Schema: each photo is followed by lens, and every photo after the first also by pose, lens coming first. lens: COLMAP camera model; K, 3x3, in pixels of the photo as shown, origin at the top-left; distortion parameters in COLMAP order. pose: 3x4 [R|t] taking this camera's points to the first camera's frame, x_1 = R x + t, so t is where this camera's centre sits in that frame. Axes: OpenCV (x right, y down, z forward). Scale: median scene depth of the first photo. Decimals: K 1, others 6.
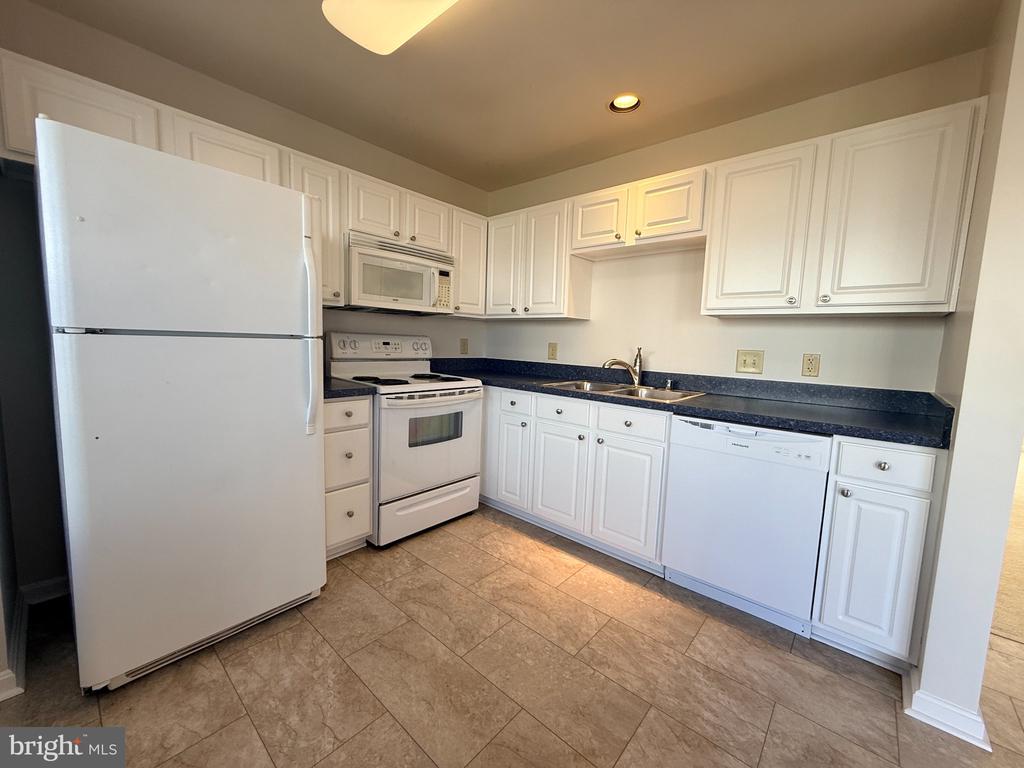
lens RADIAL K [[409.3, 0, 508.2], [0, 409.3, 378.8], [0, 0, 1]] dist [-0.001456, -0.000430]
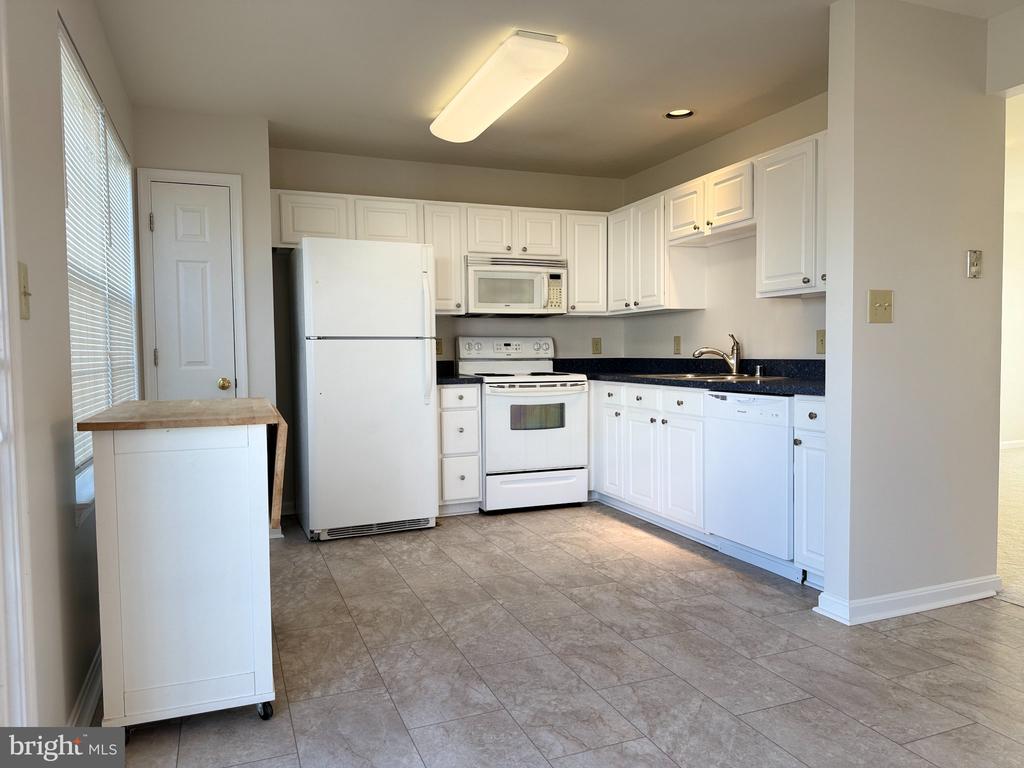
lens RADIAL K [[732.7, 0, 514.5], [0, 732.7, 386.3], [0, 0, 1]] dist [0.023477, -0.016538]
pose [[0.888335, -0.025462, -0.458489, 0.717166], [0.000034, 0.998465, -0.055383, 0.155900], [0.459195, 0.049184, 0.886973, -0.848196]]
